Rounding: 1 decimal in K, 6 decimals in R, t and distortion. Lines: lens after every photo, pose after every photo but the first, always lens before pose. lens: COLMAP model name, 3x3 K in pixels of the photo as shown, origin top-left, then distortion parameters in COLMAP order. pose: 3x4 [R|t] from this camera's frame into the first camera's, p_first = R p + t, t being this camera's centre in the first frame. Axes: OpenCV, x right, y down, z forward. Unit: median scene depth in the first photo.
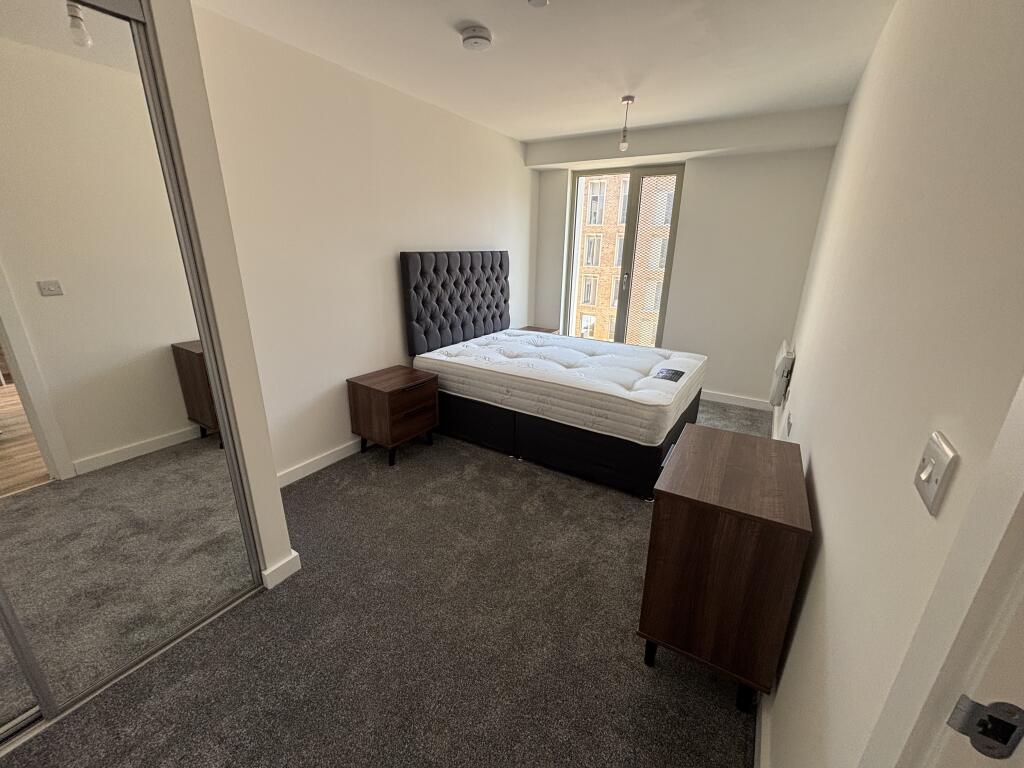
lens RADIAL K [[415.3, 0, 512.0], [0, 415.3, 384.0], [0, 0, 1]] dist [-0.000011, -0.000007]
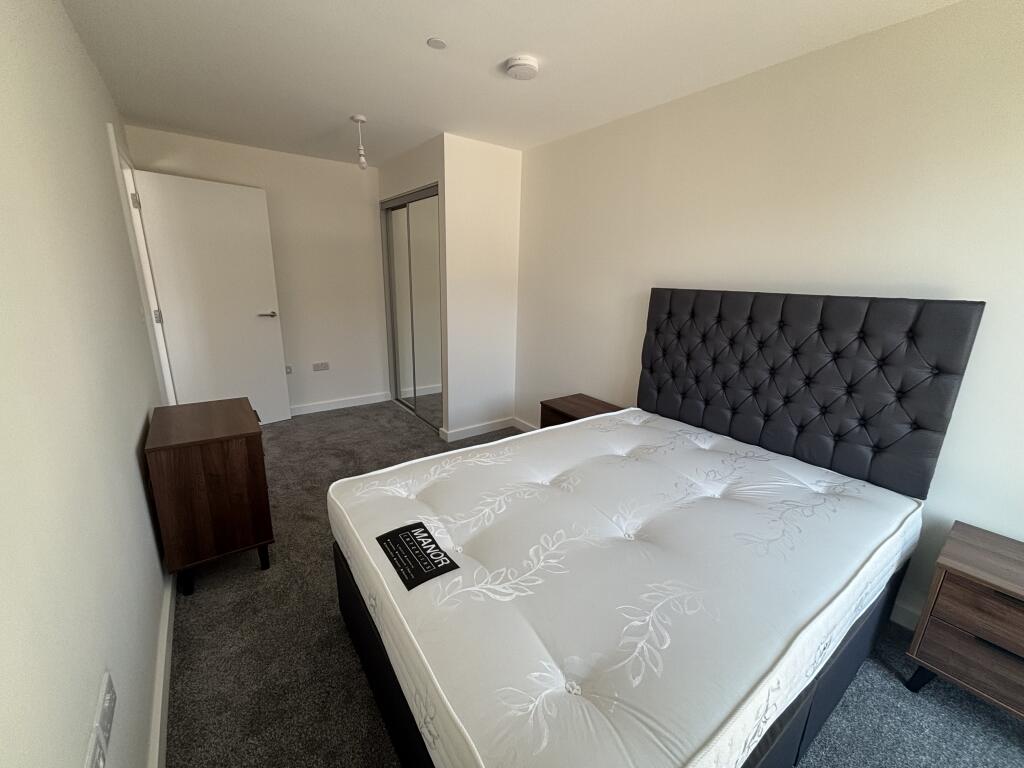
lens RADIAL K [[415.3, 0, 512.0], [0, 415.3, 384.0], [0, 0, 1]] dist [-0.000011, -0.000007]
pose [[-0.371317, 0.219723, -0.902134, 0.525773], [-0.319555, 0.882002, 0.346348, -0.275027], [0.871785, 0.416886, -0.257289, 0.838972]]
